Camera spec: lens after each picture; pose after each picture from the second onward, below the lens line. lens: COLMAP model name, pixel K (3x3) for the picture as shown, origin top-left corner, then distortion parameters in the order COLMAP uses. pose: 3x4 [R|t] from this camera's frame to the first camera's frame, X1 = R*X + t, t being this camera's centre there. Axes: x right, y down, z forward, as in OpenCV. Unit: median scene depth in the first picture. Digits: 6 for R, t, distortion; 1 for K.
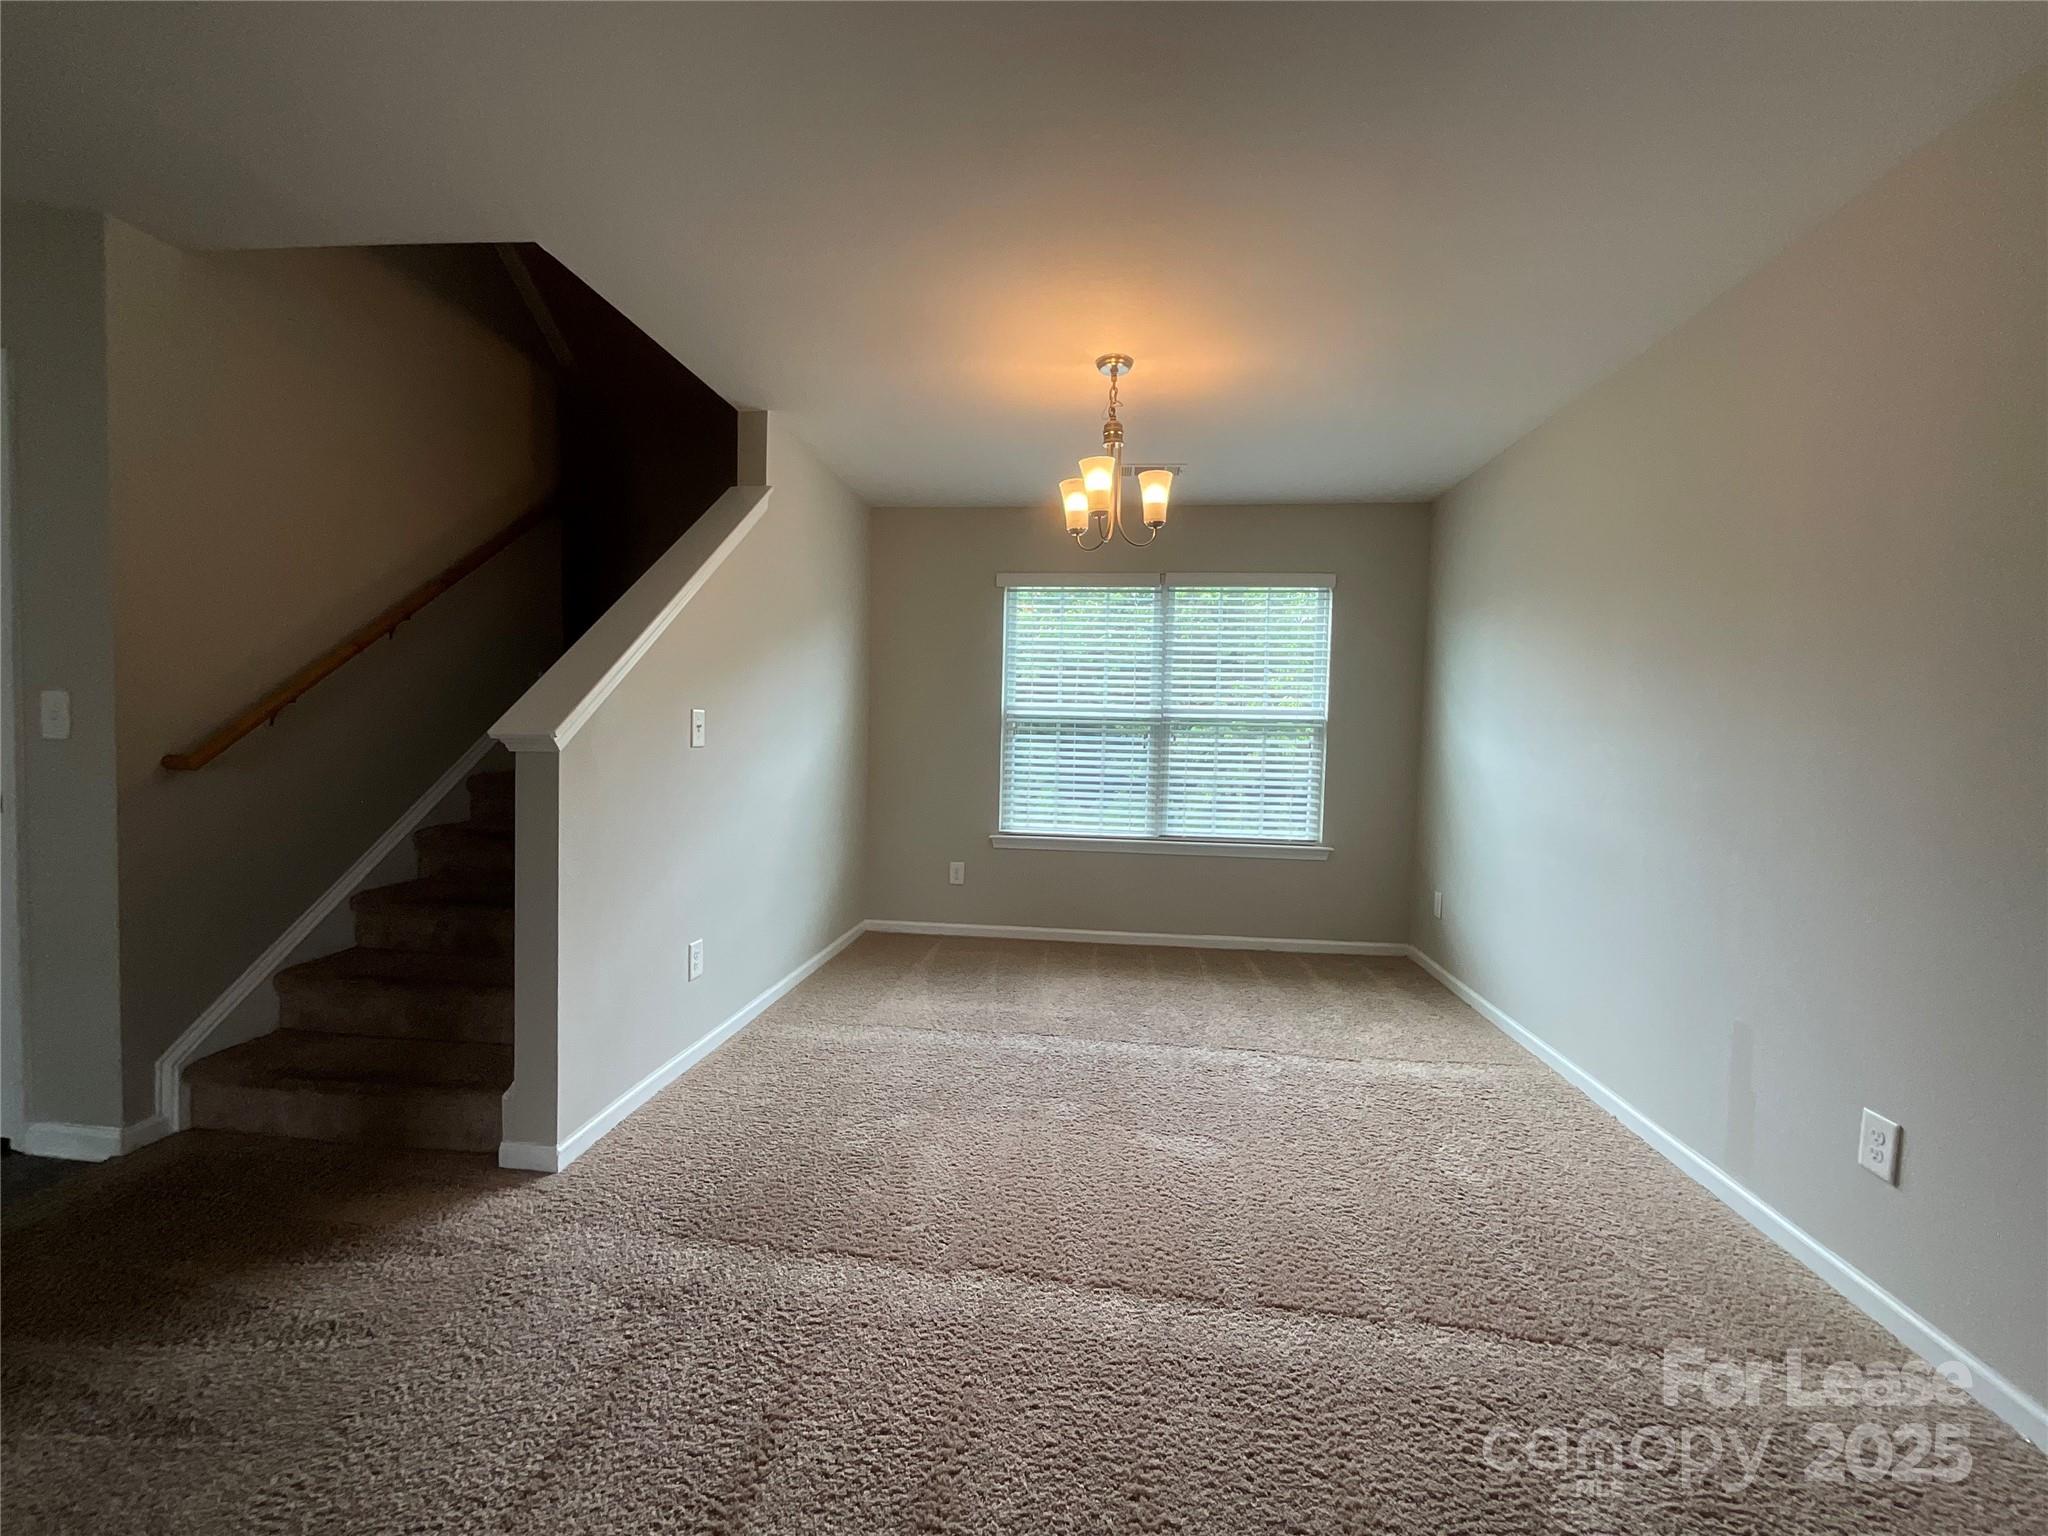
lens RADIAL K [[833.4, 0, 1030.1], [0, 833.4, 770.4], [0, 0, 1]] dist [0.011657, -0.000132]
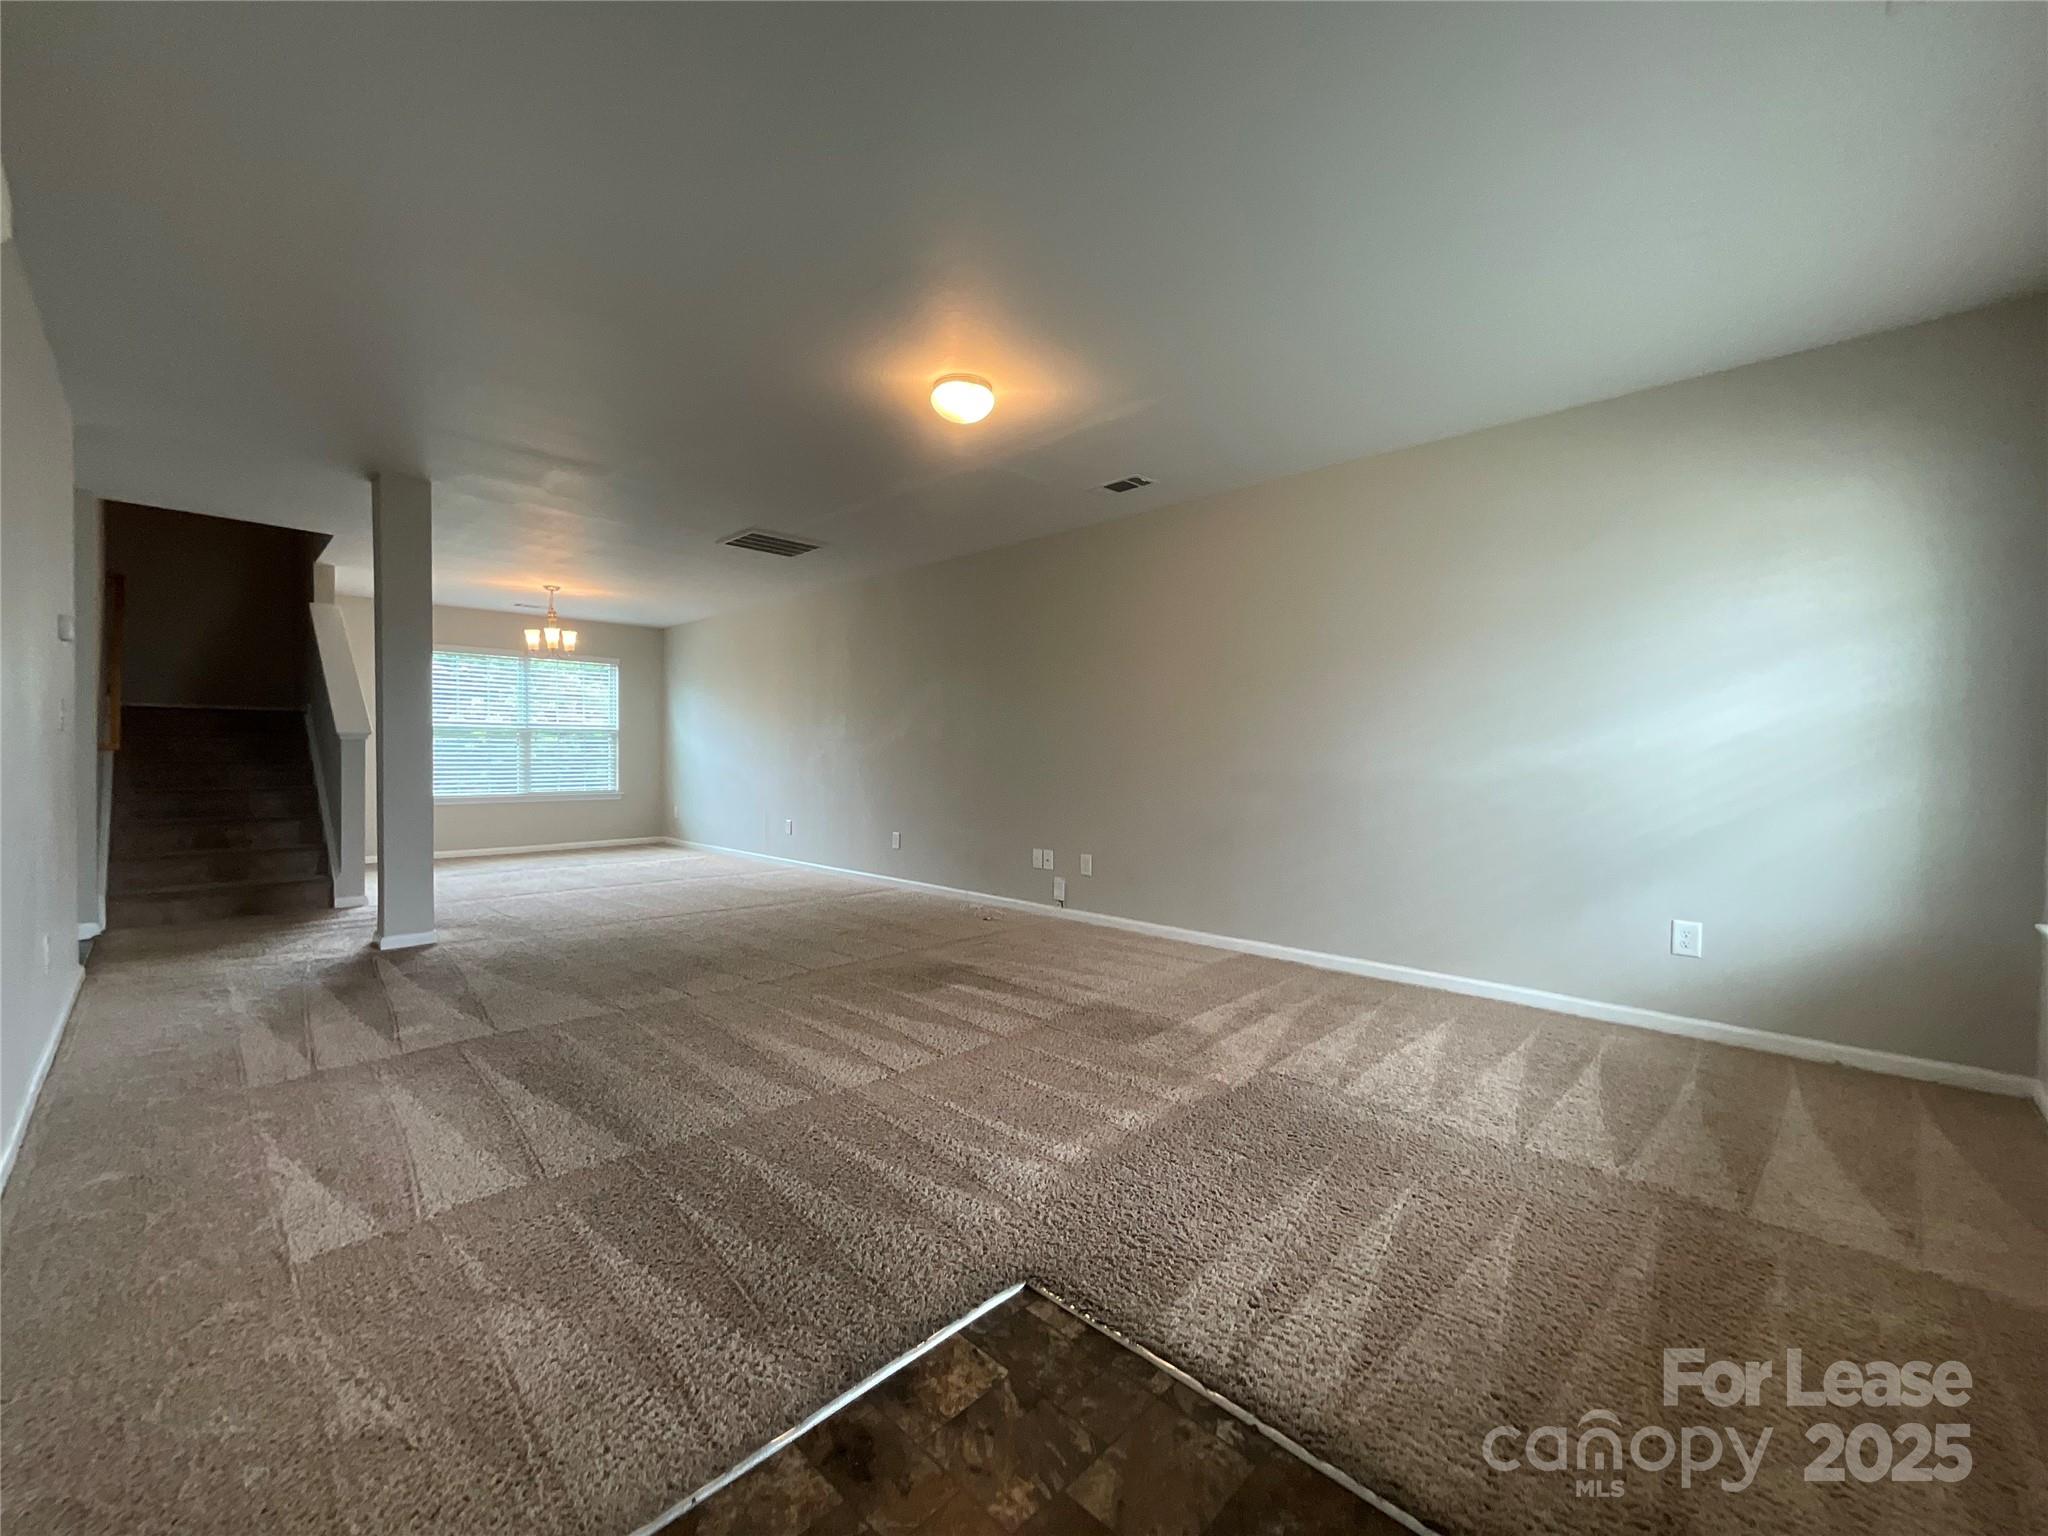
lens RADIAL K [[833.4, 0, 1030.1], [0, 833.4, 770.4], [0, 0, 1]] dist [0.011657, -0.000132]
pose [[0.620070, -0.036084, 0.783717, -0.618457], [0.050905, 0.998687, 0.005706, 0.076532], [-0.782894, 0.036357, 0.621092, -1.037851]]
